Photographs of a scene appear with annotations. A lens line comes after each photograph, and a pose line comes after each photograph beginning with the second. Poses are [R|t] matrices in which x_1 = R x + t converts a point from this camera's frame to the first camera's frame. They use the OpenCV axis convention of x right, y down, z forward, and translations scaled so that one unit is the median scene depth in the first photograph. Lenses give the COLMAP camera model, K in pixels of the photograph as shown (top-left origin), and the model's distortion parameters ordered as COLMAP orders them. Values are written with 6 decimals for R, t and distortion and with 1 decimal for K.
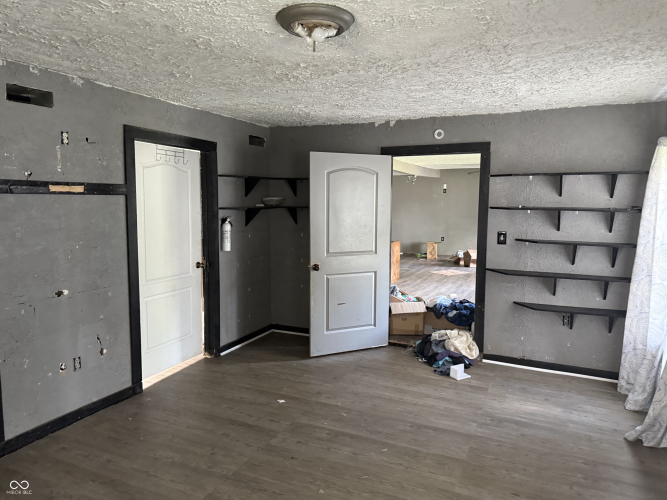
lens RADIAL K [[466.0, 0, 335.1], [0, 466.0, 251.1], [0, 0, 1]] dist [0.028729, -0.030979]
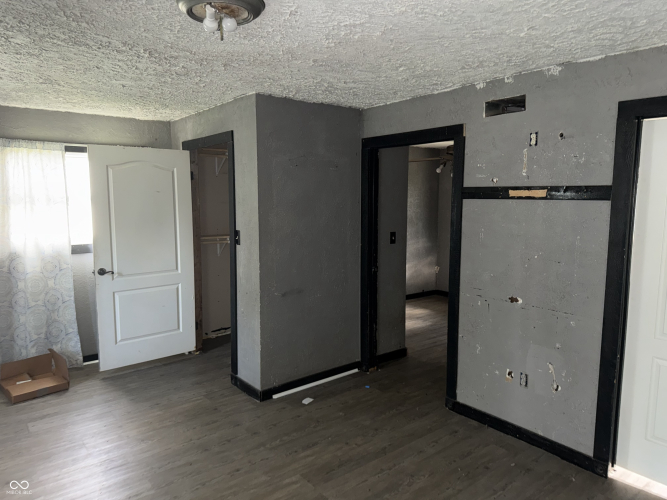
lens RADIAL K [[466.0, 0, 335.5], [0, 466.0, 246.2], [0, 0, 1]] dist [0.028729, -0.030979]
pose [[-0.433403, 0.092878, -0.896401, 0.441818], [-0.110143, 0.981759, 0.154975, -0.130287], [0.894444, 0.165899, -0.415267, 1.047412]]
